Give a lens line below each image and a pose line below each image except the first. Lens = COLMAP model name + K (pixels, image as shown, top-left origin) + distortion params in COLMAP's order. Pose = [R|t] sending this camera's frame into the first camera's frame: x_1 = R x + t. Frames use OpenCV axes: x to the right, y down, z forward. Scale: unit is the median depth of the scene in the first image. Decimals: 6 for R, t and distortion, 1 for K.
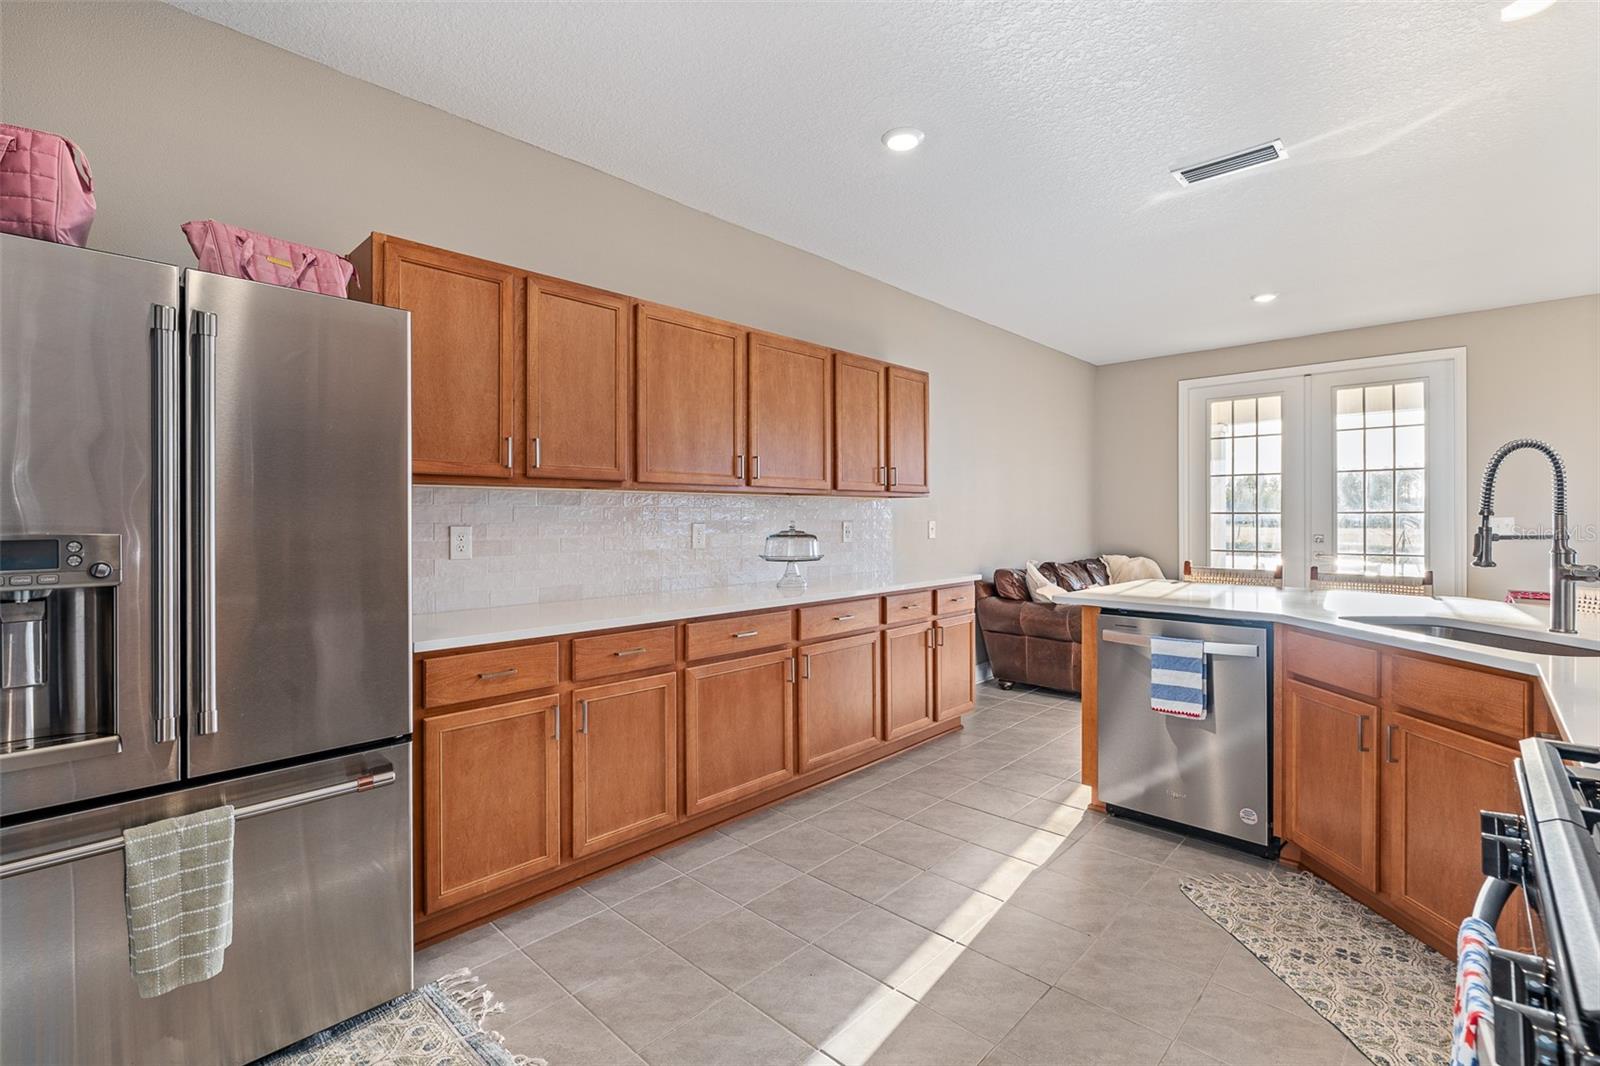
lens RADIAL K [[716.8, 0, 796.3], [0, 716.8, 528.6], [0, 0, 1]] dist [-0.002786, -0.000372]
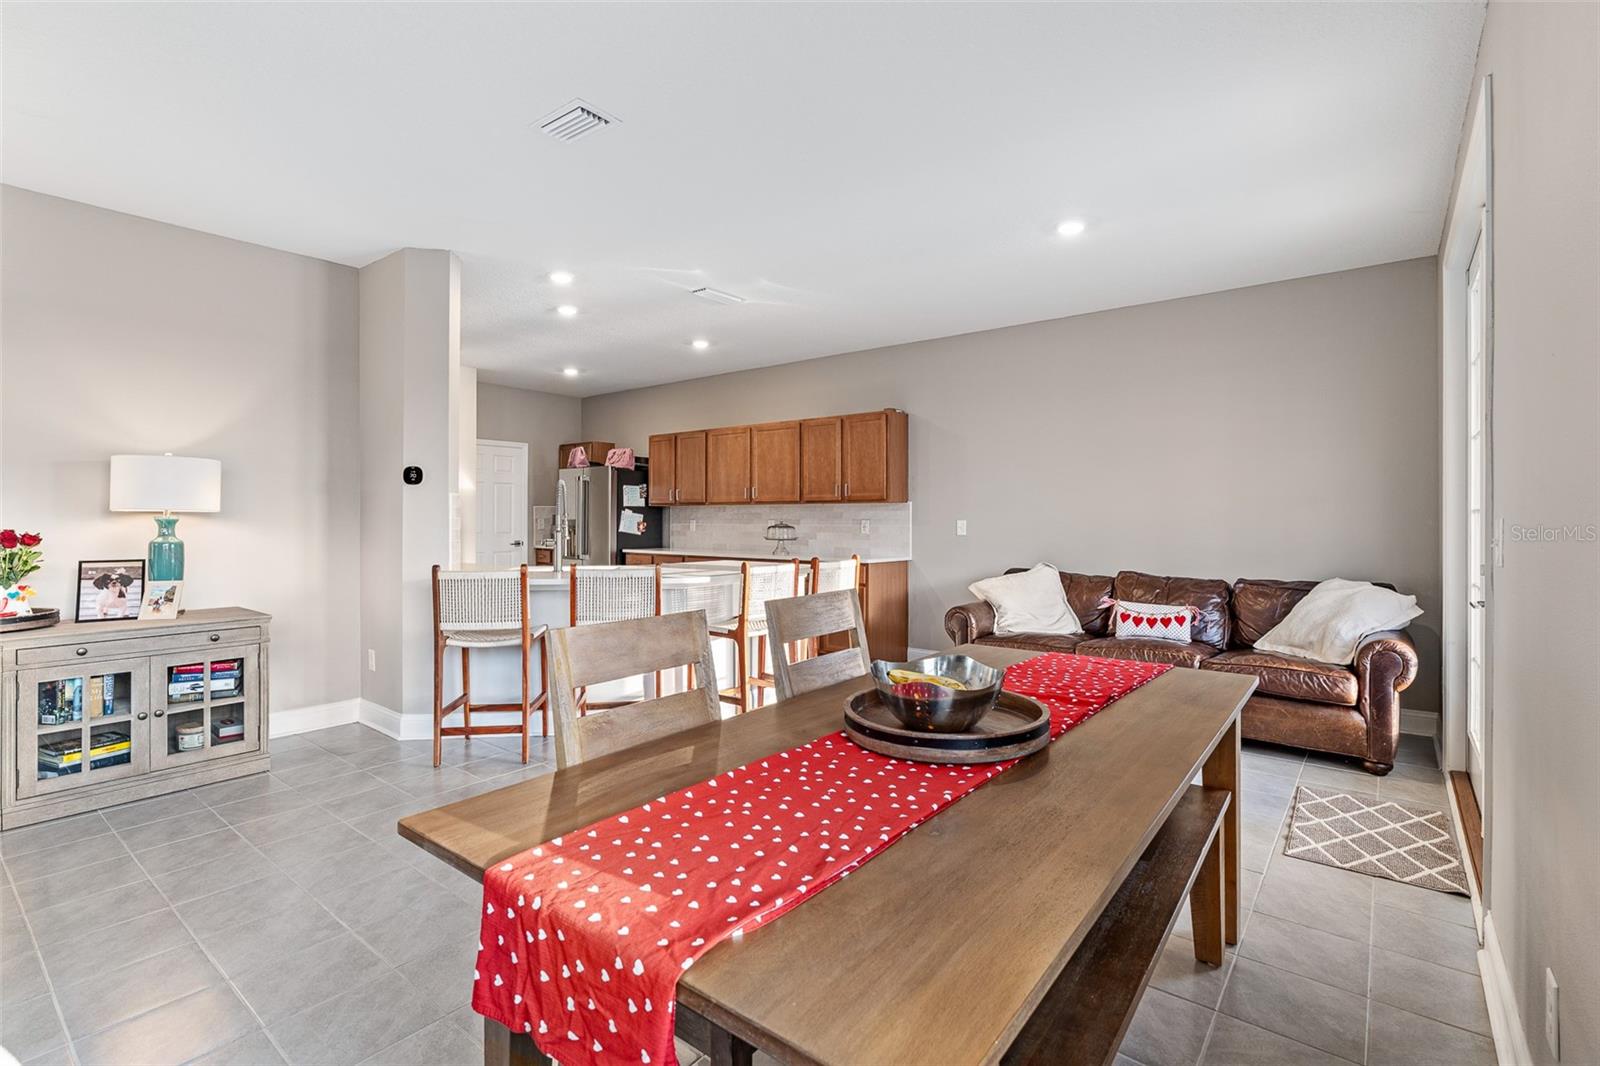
lens RADIAL K [[740.3, 0, 803.3], [0, 740.3, 512.9], [0, 0, 1]] dist [-0.003305, -0.000408]
pose [[0.084822, -0.004794, -0.996385, 1.665004], [-0.012485, 0.999905, -0.005874, -0.012820], [0.996318, 0.012939, 0.084754, 0.773290]]
